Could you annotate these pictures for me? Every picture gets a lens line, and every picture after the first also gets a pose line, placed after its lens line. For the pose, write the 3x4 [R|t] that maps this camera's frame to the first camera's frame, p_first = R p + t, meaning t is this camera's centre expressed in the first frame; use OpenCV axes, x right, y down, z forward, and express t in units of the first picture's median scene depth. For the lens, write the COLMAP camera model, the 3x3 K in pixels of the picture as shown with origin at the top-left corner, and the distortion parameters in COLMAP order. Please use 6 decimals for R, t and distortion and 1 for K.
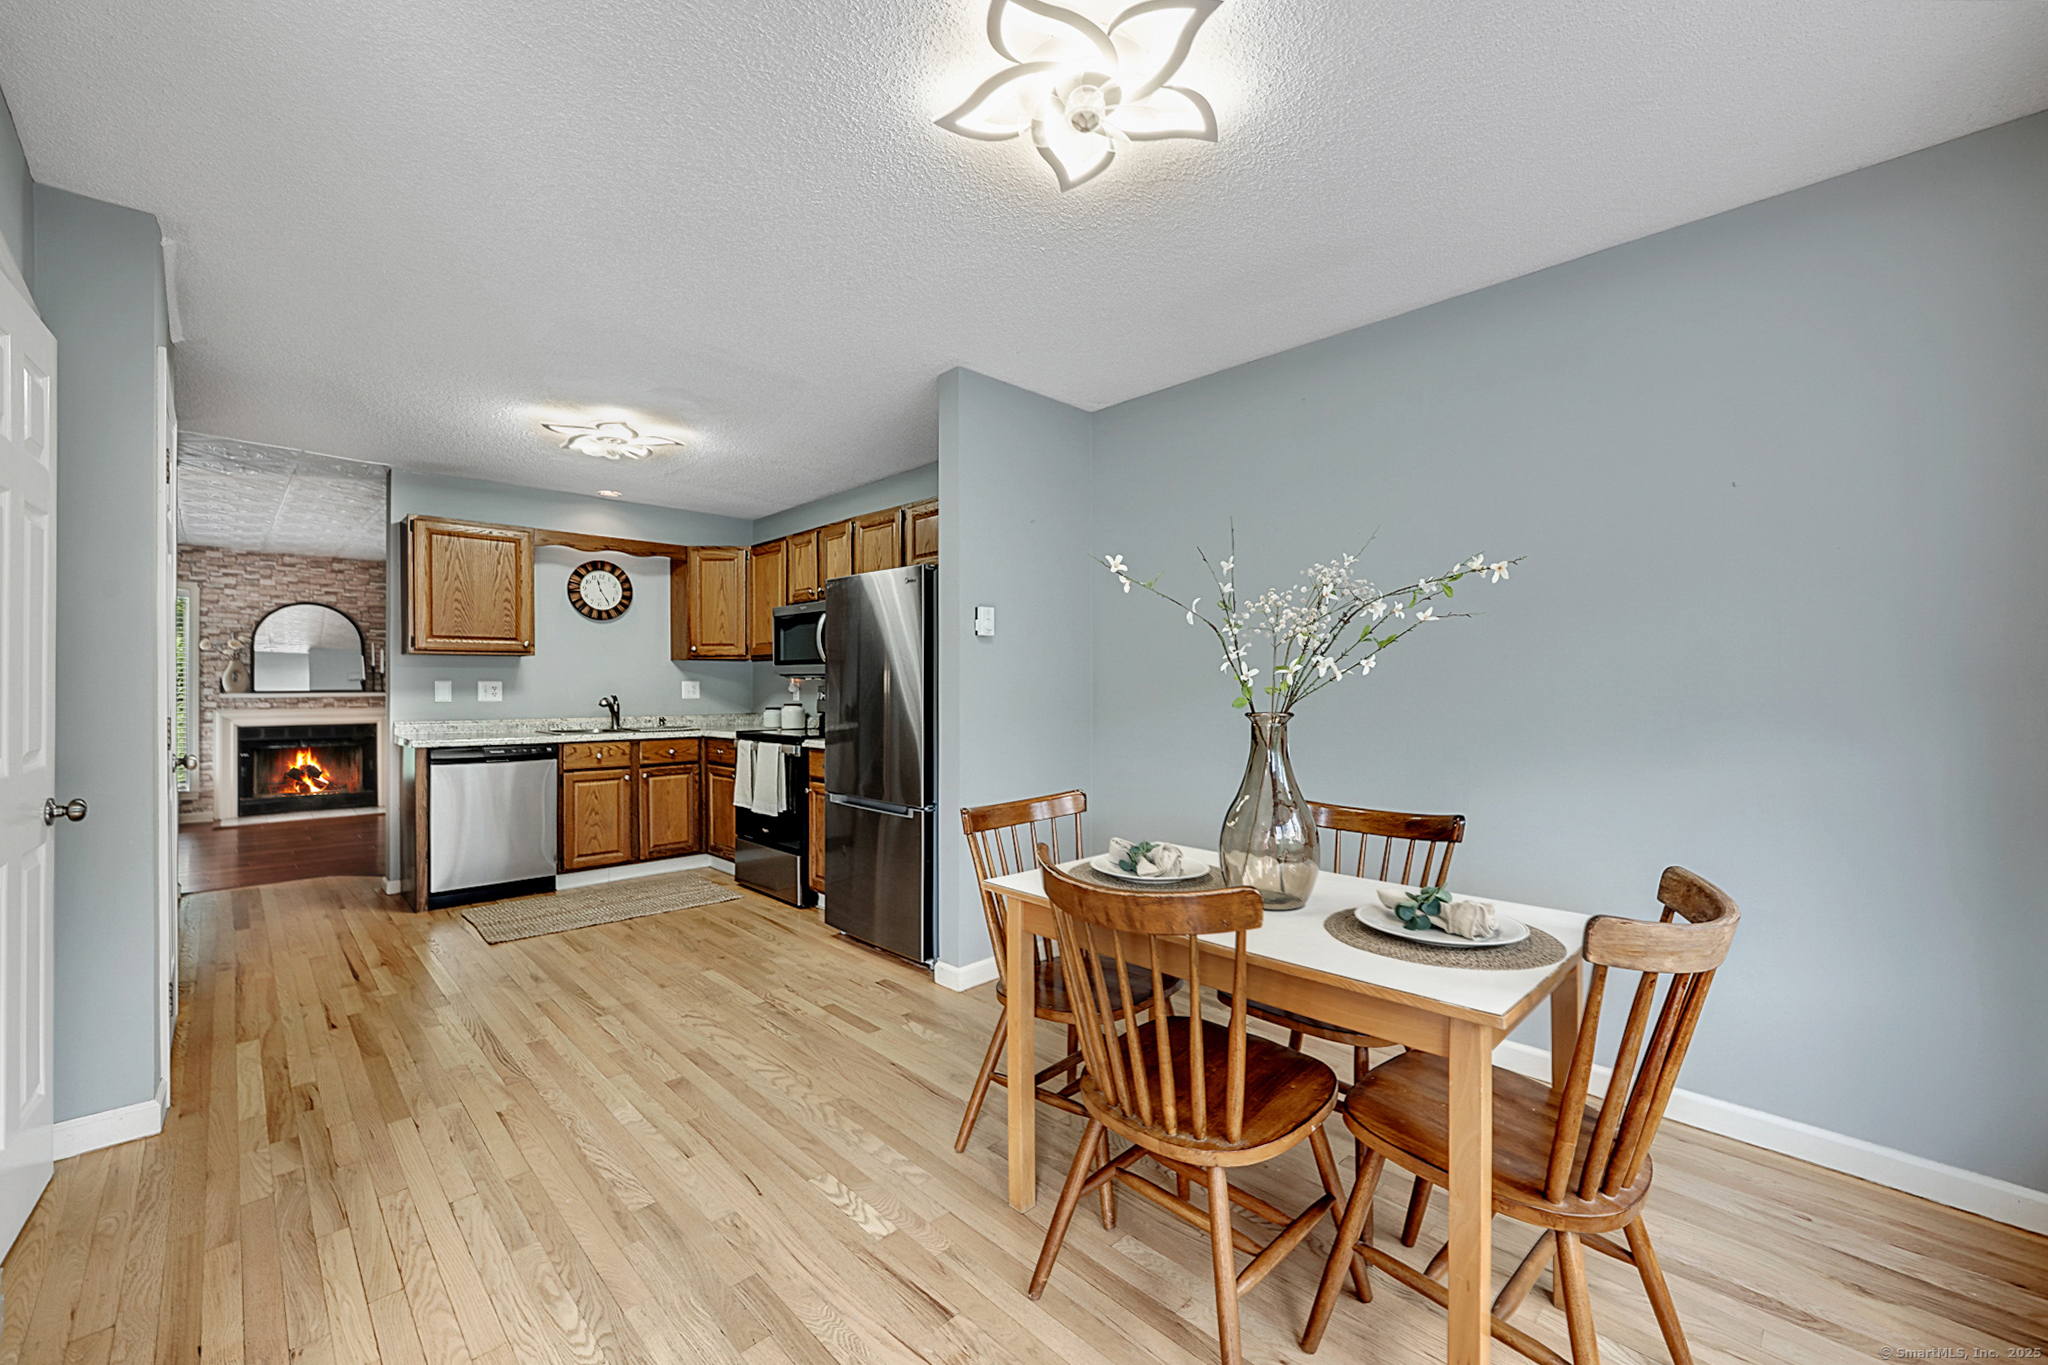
lens RADIAL K [[826.5, 0, 1011.5], [0, 826.5, 681.1], [0, 0, 1]] dist [0.002857, -0.001112]
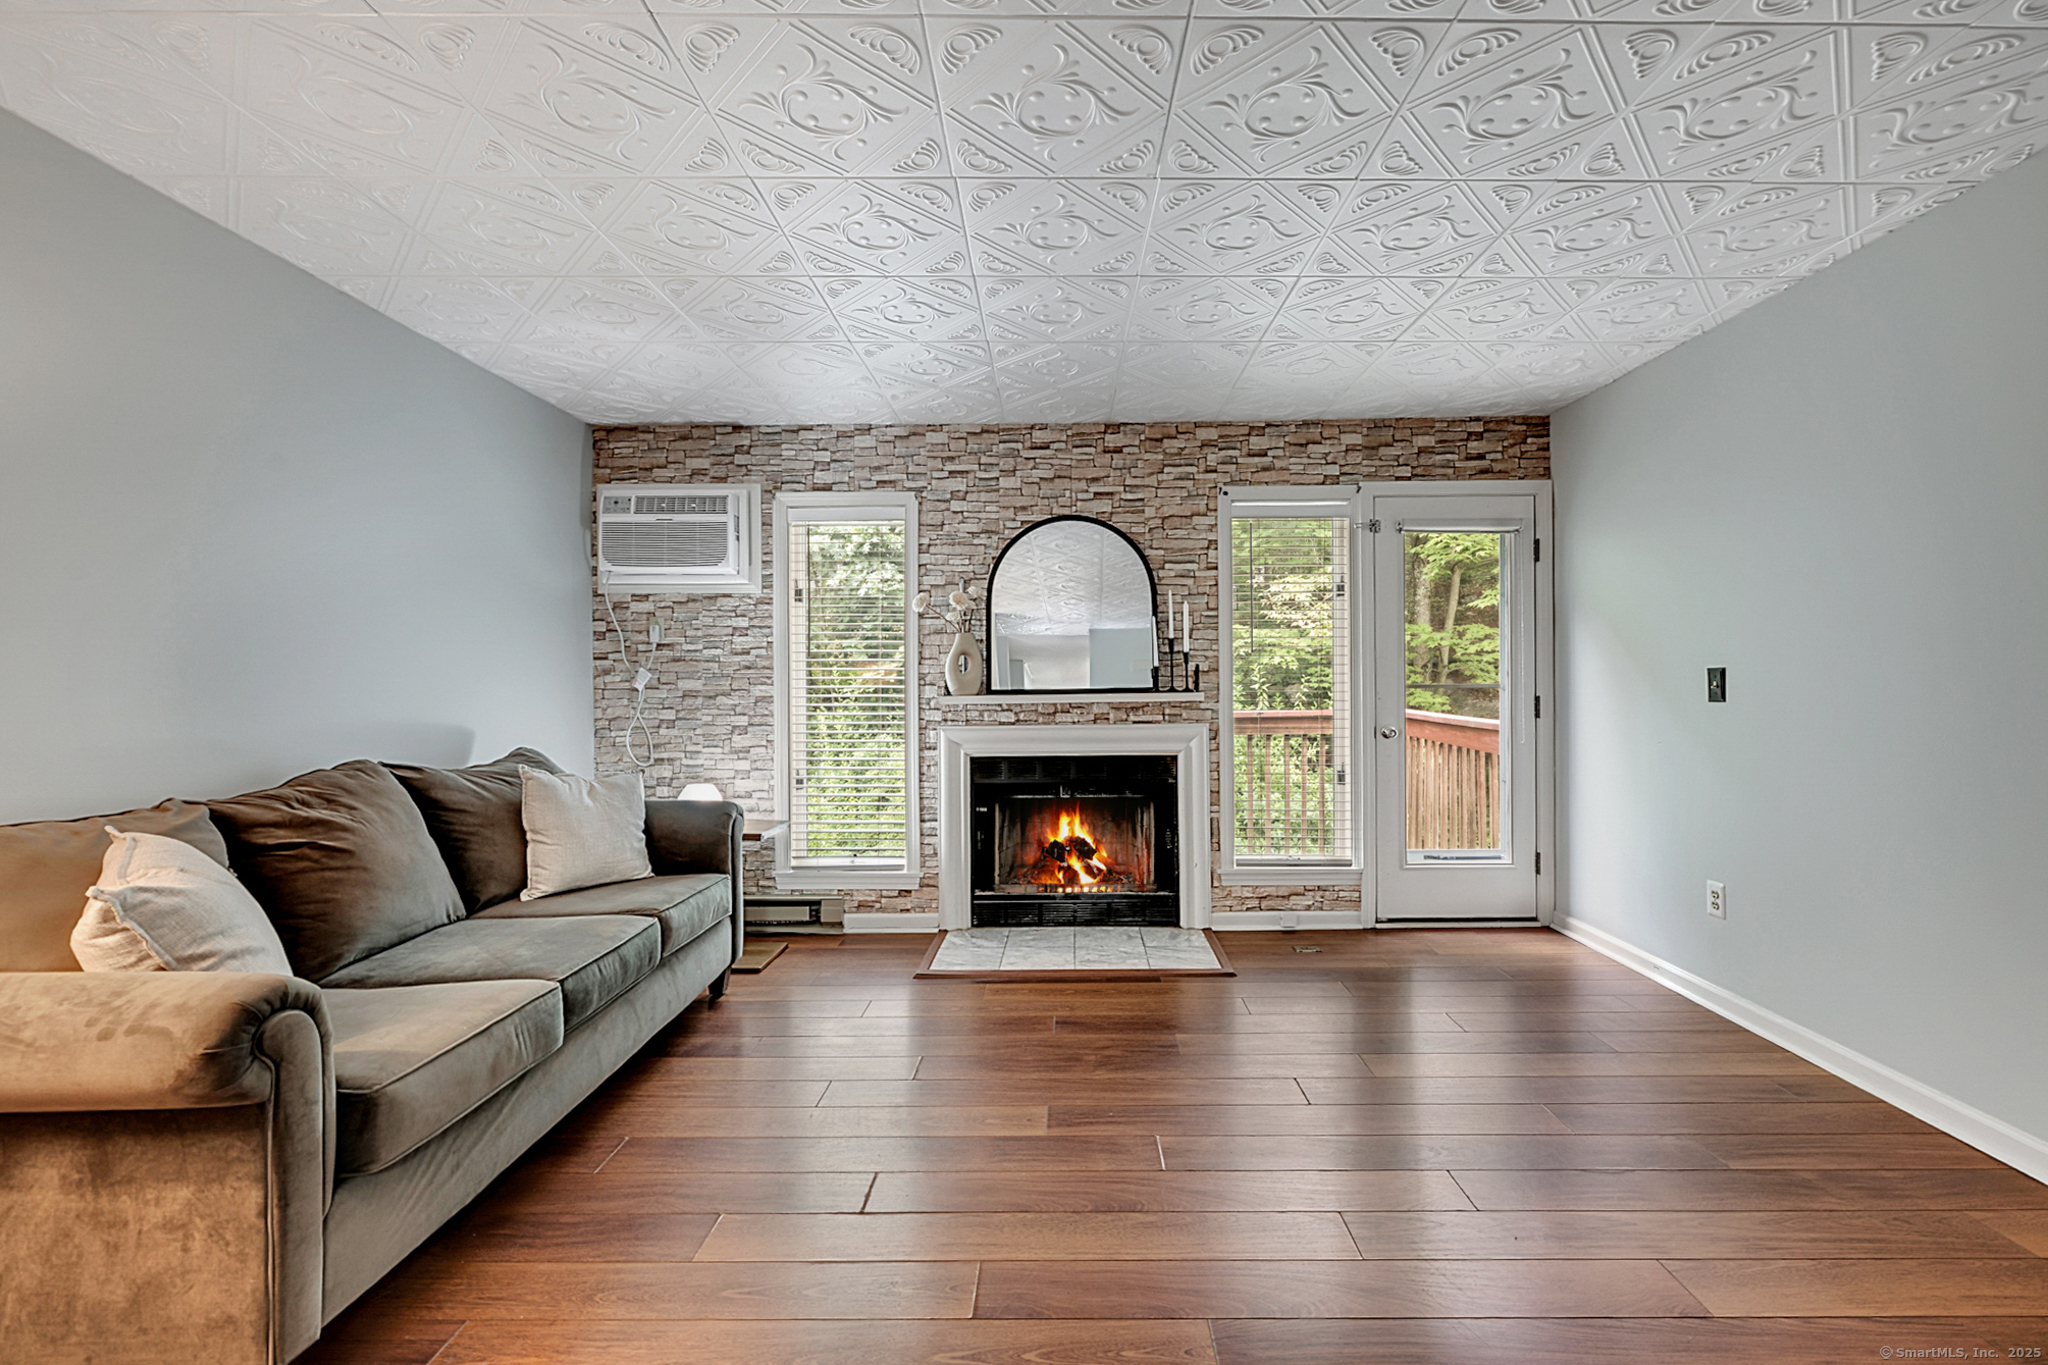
lens RADIAL K [[826.5, 0, 1029.3], [0, 826.5, 671.3], [0, 0, 1]] dist [0.002857, -0.001112]
pose [[0.730554, -0.006555, -0.682824, -0.731579], [0.011987, 0.999923, 0.003225, -0.002170], [0.682750, -0.010541, 0.730576, 0.857113]]
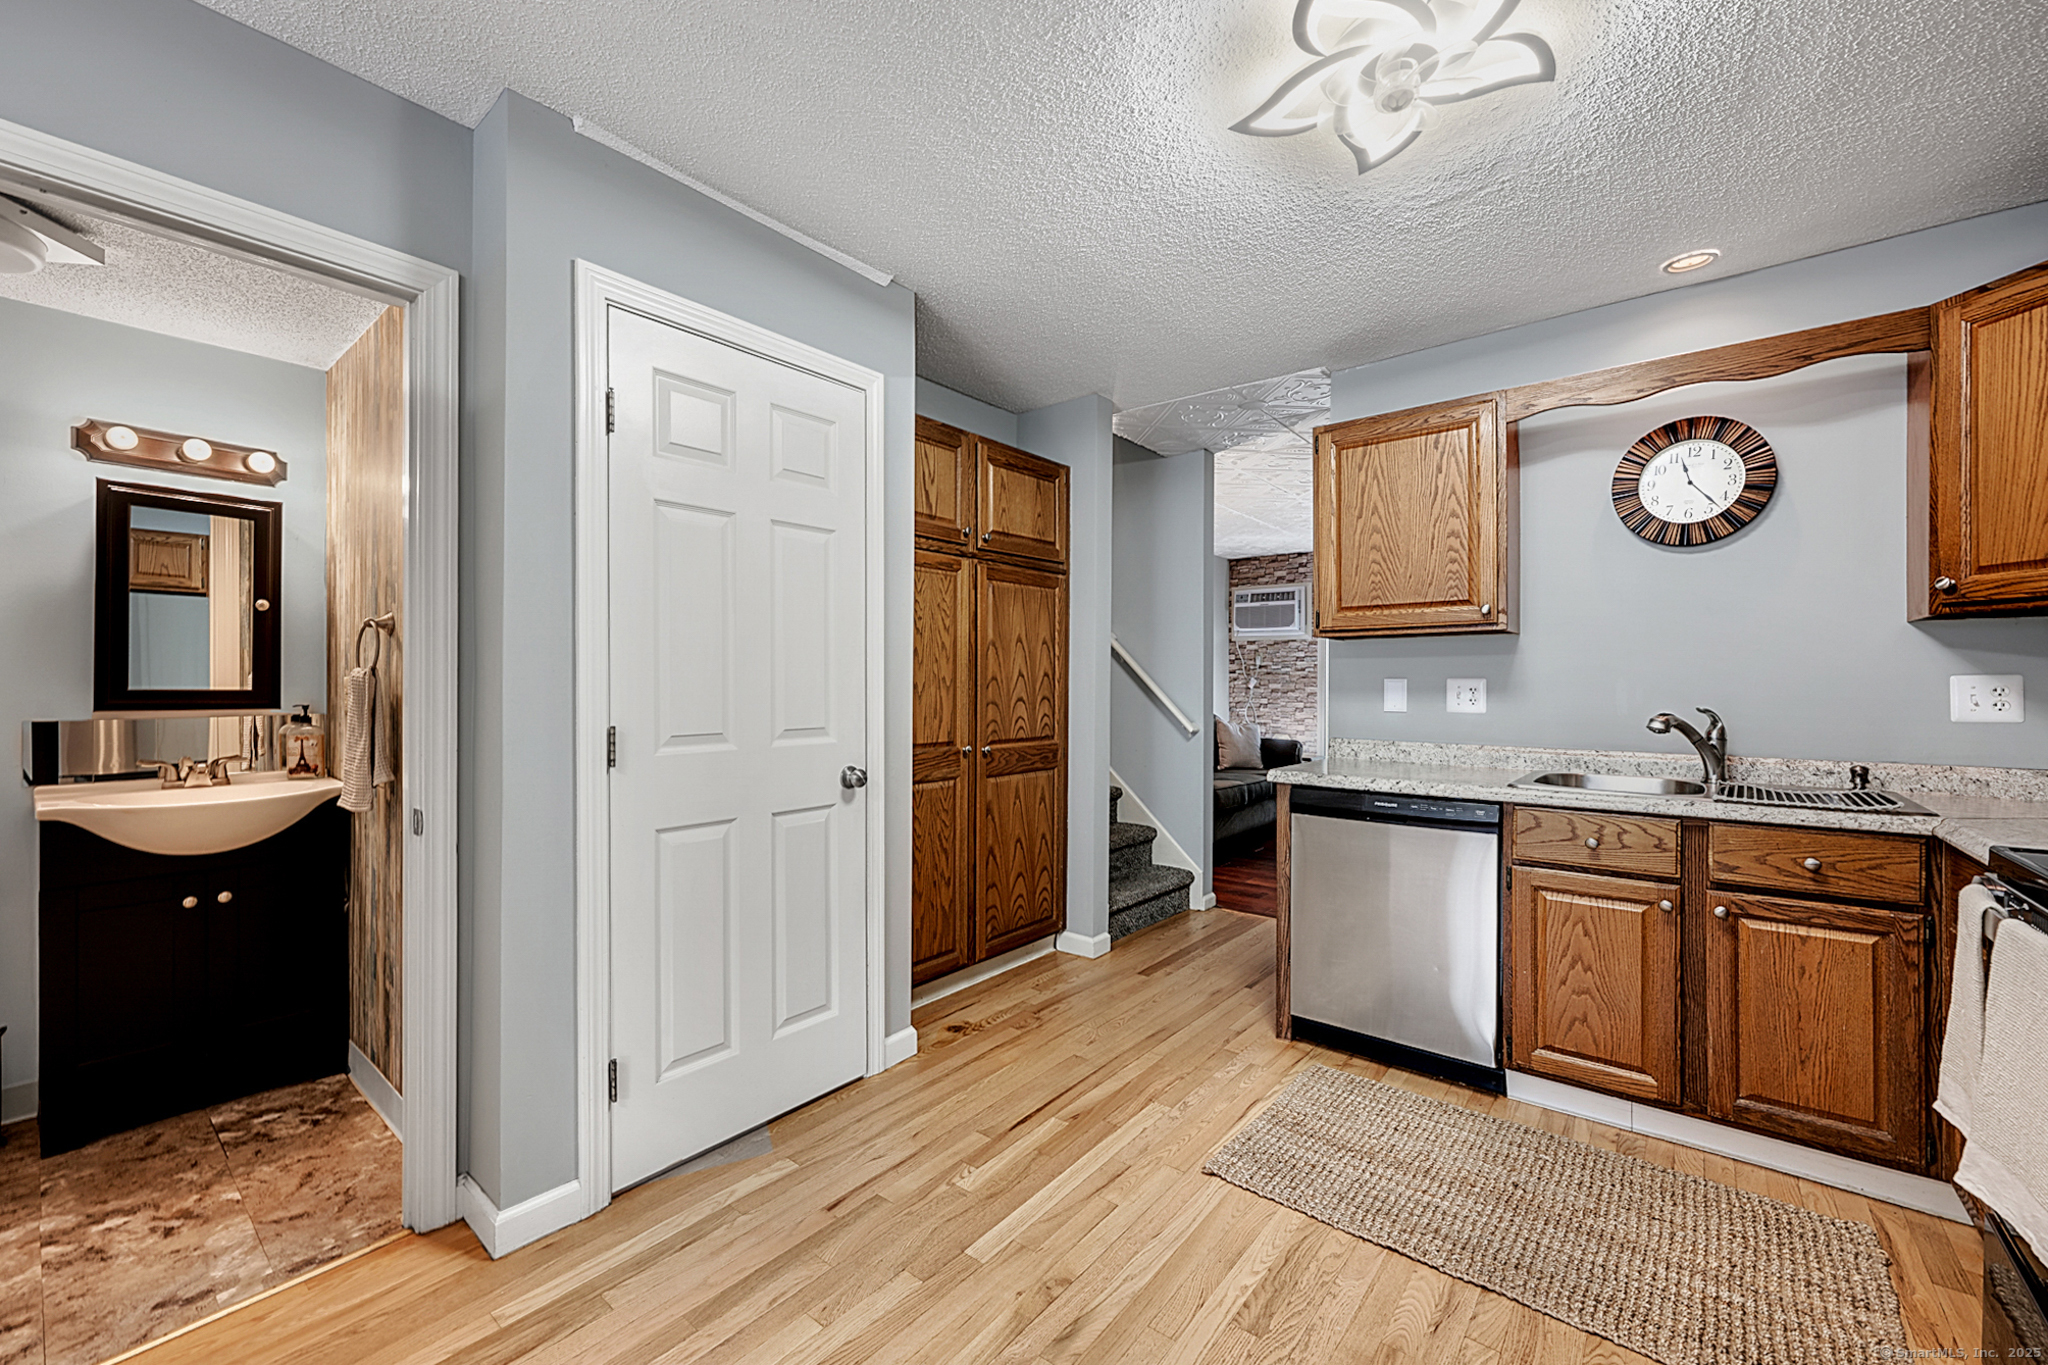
lens RADIAL K [[826.5, 0, 1011.2], [0, 826.5, 691.4], [0, 0, 1]] dist [0.002857, -0.001112]
pose [[0.128494, 0.009008, -0.991669, -0.080042], [0.003736, 0.999947, 0.009567, 0.002184], [0.991703, -0.004934, 0.128454, 0.545307]]
